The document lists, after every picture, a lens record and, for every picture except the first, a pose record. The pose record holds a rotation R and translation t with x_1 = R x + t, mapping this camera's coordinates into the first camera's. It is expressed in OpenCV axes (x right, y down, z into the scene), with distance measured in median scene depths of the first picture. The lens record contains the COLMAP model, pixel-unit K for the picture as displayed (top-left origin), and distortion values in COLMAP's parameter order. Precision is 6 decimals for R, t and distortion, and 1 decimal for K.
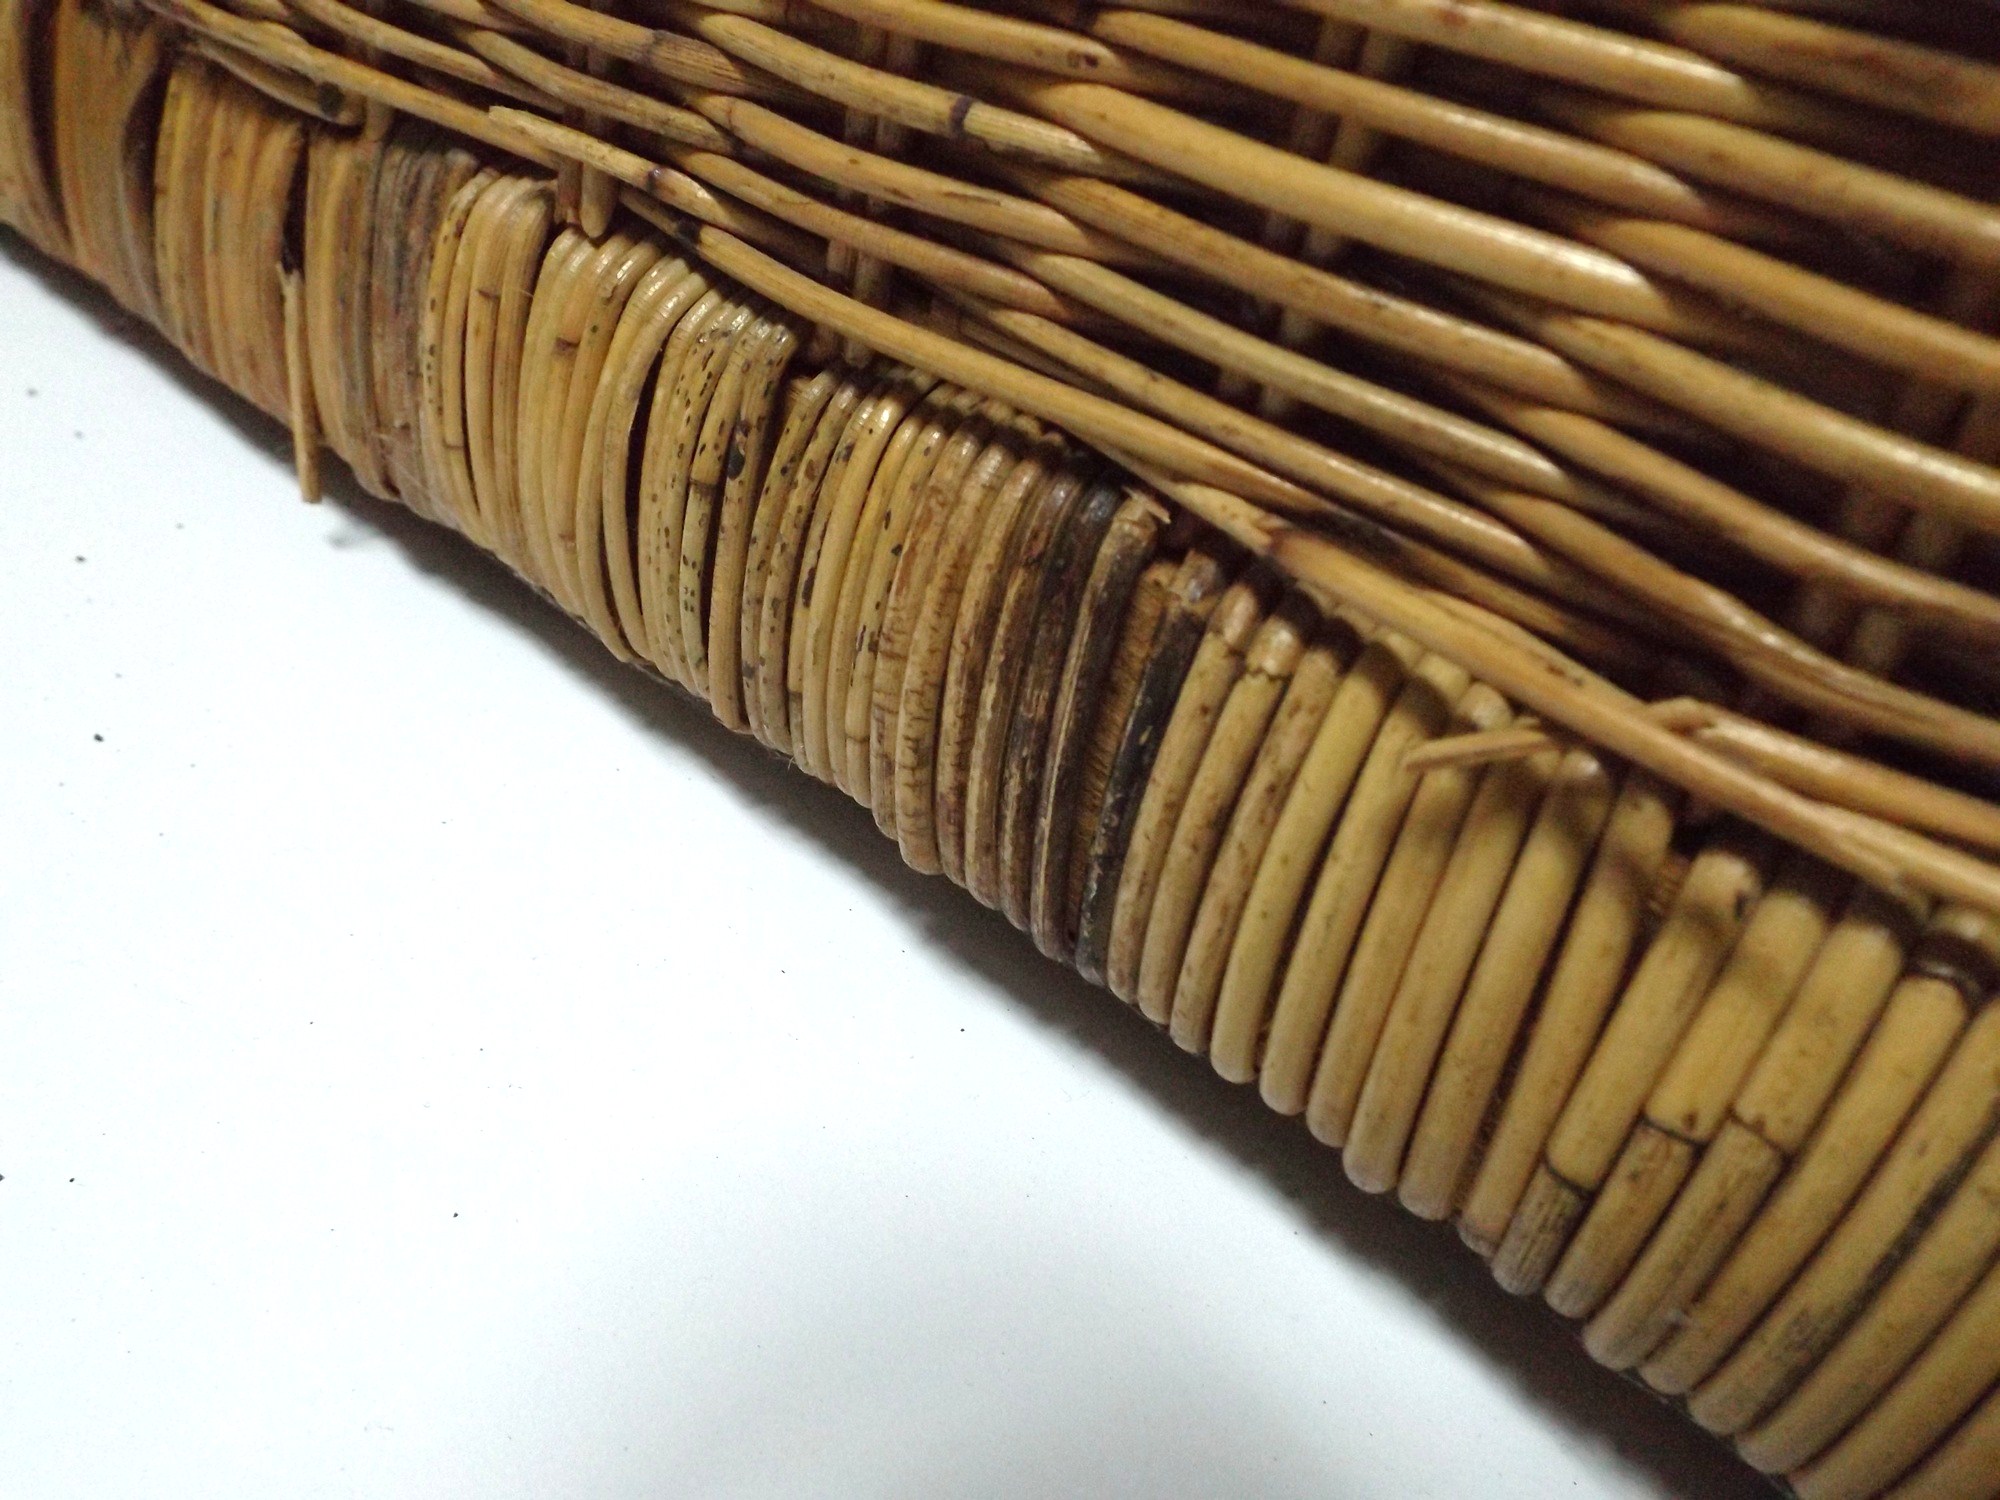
lens RADIAL K [[1437.0, 0, 990.9], [0, 1437.0, 759.6], [0, 0, 1]] dist [-0.003171, -0.006746]
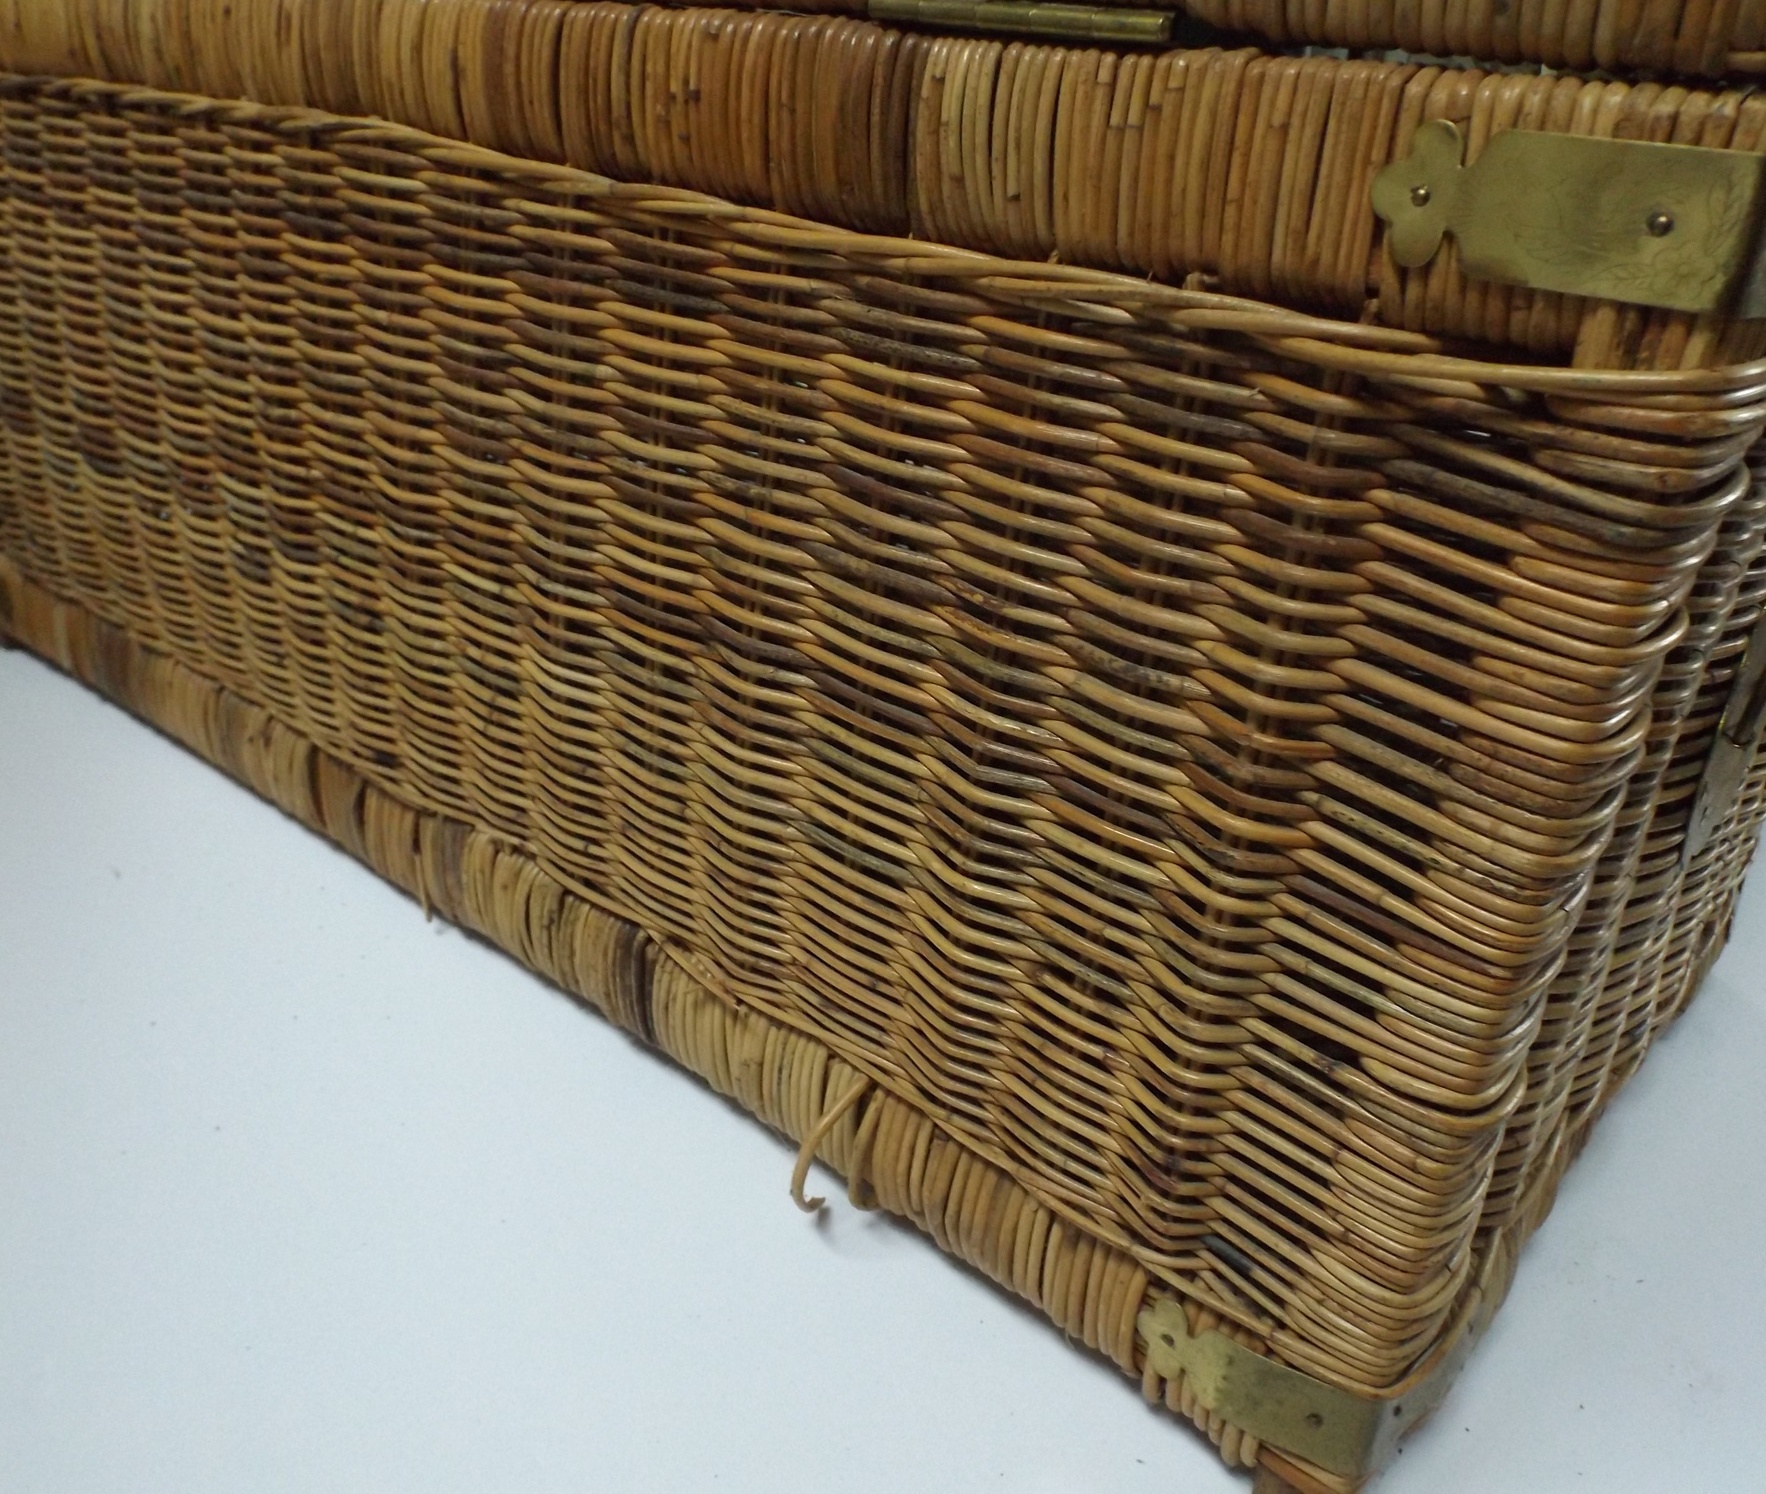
lens RADIAL K [[1432.1, 0, 886.7], [0, 1432.1, 744.8], [0, 0, 1]] dist [0.004103, -0.002261]
pose [[0.987002, -0.148504, -0.061430, 0.953199], [0.143704, 0.986673, -0.076319, -0.244794], [0.071945, 0.066499, 0.995189, -2.607907]]
